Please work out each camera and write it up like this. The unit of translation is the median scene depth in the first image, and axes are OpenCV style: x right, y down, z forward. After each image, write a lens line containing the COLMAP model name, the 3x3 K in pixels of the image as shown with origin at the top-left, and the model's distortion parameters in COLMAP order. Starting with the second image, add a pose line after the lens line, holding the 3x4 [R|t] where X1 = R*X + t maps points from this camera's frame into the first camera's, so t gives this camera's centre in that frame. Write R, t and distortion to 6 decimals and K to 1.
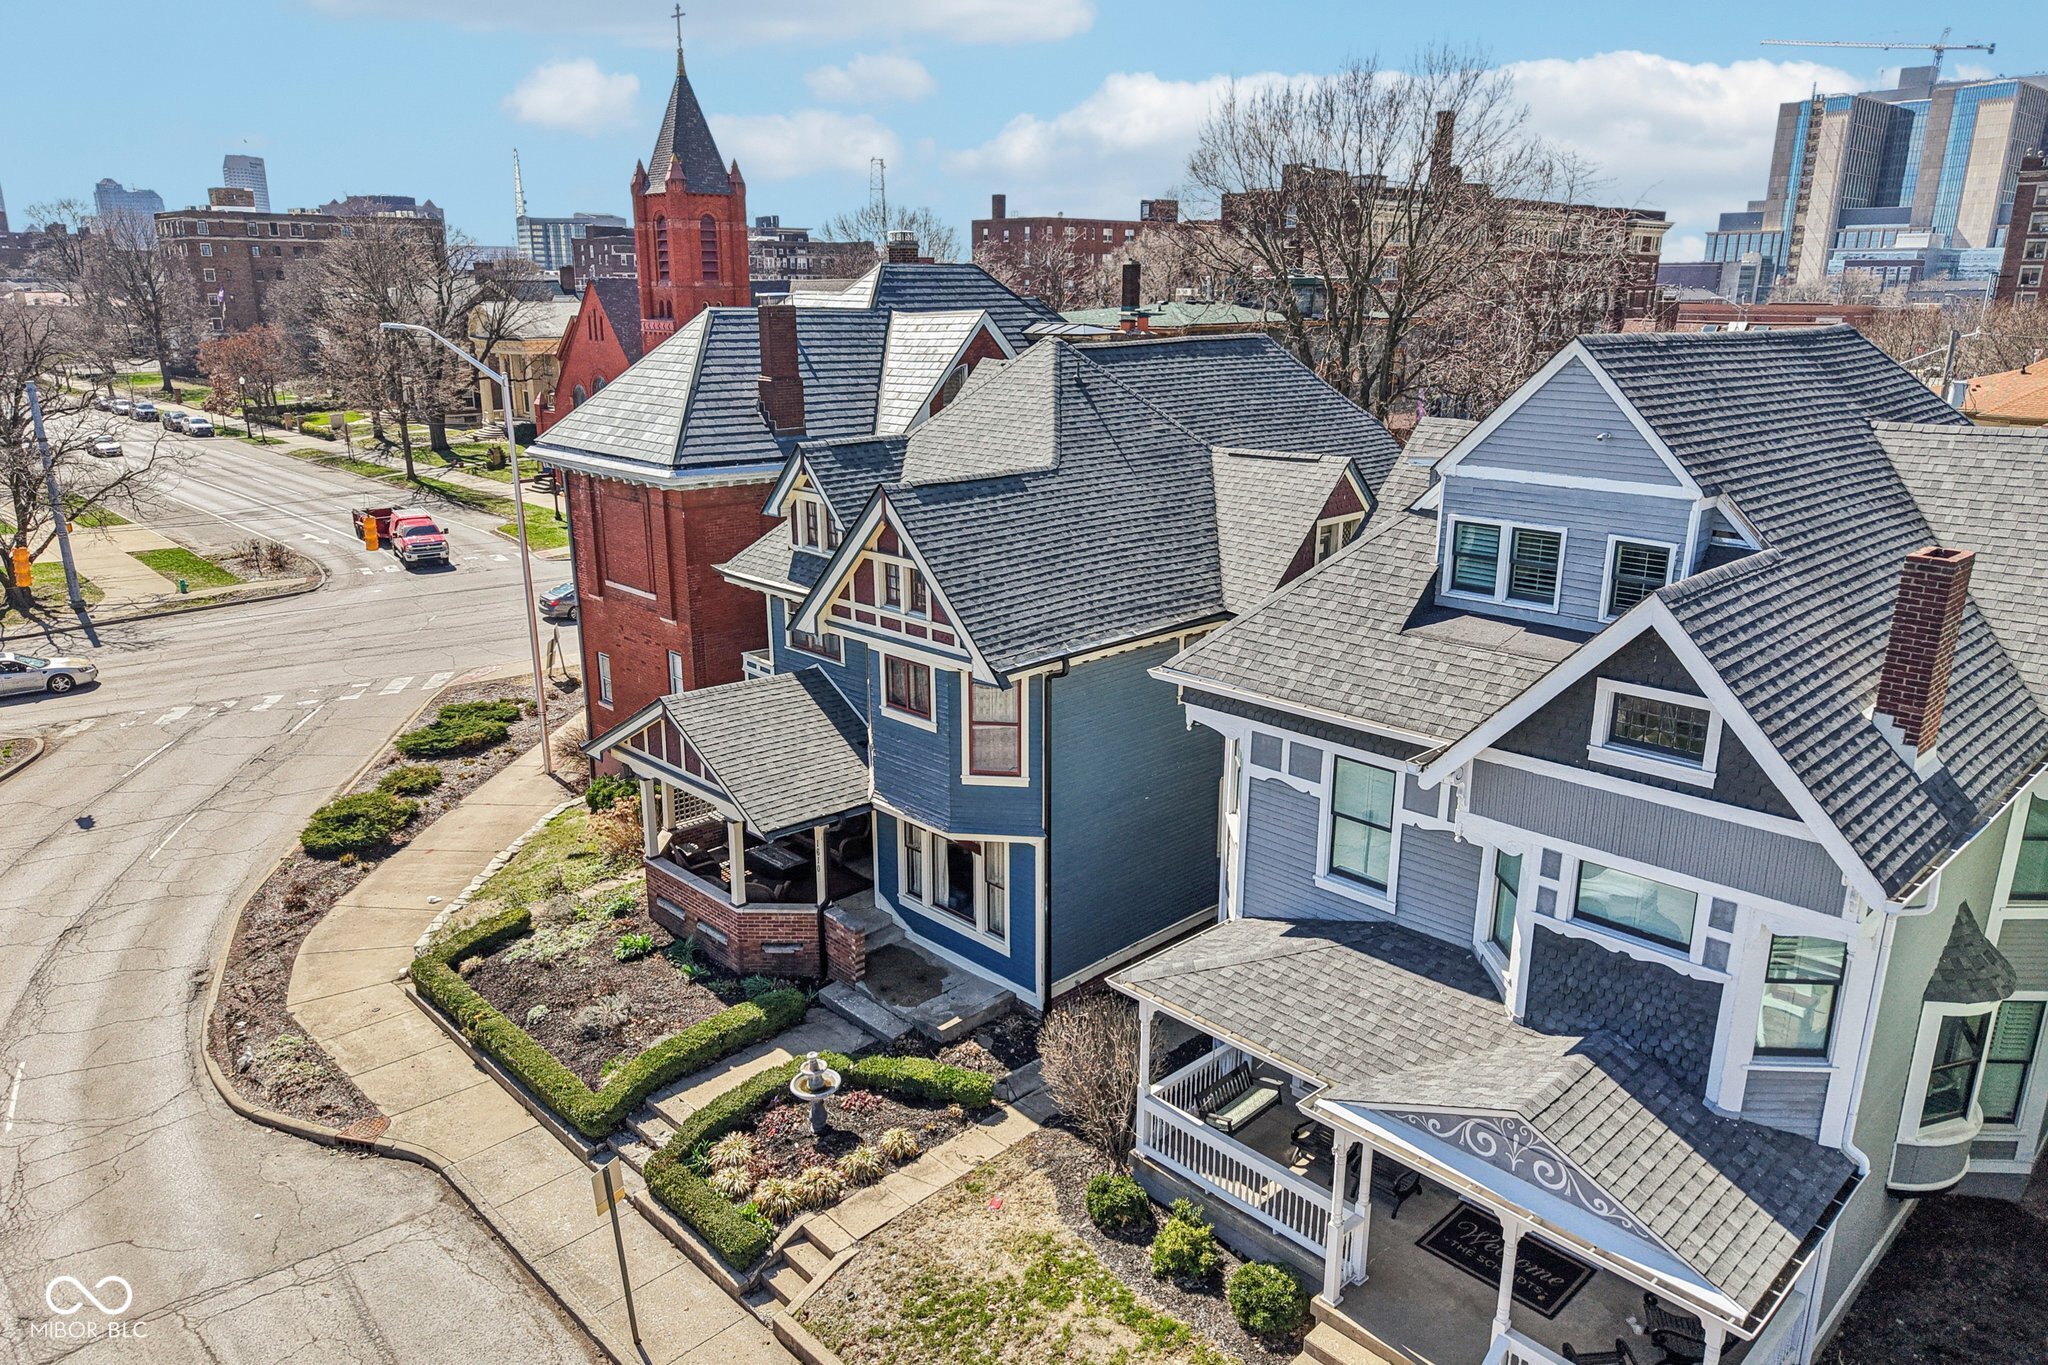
lens RADIAL K [[1370.6, 0, 1028.4], [0, 1370.6, 680.7], [0, 0, 1]] dist [0.023209, -0.025876]
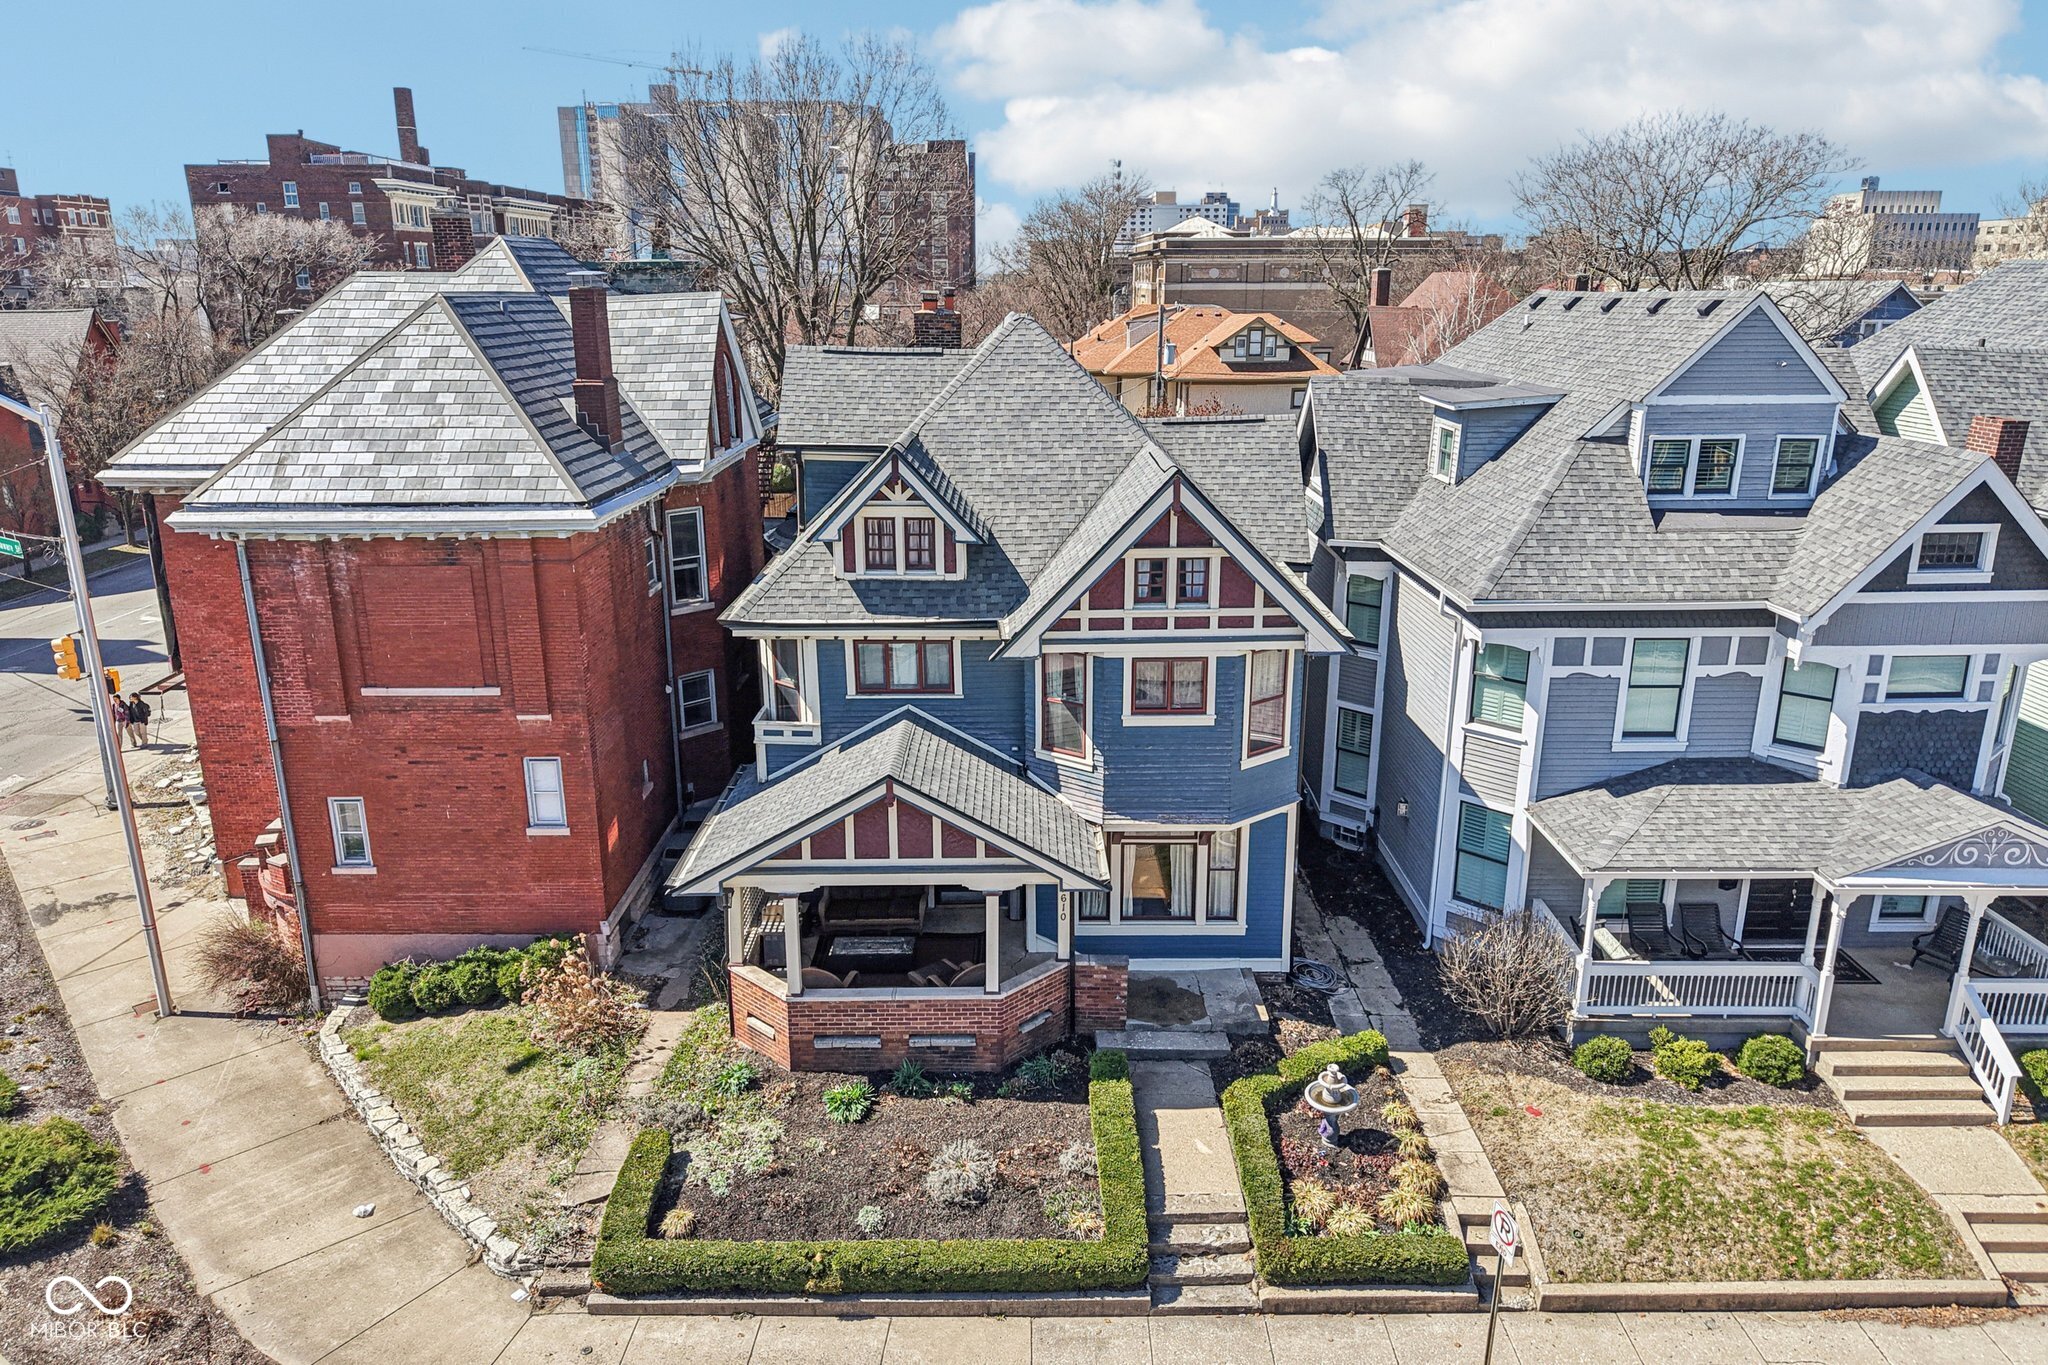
lens RADIAL K [[1370.6, 0, 1026.6], [0, 1370.6, 690.1], [0, 0, 1]] dist [0.023209, -0.025876]
pose [[0.694698, -0.210769, 0.687729, -0.808529], [0.203480, 0.974637, 0.093157, -0.101047], [-0.689921, 0.075223, 0.719966, 0.397832]]
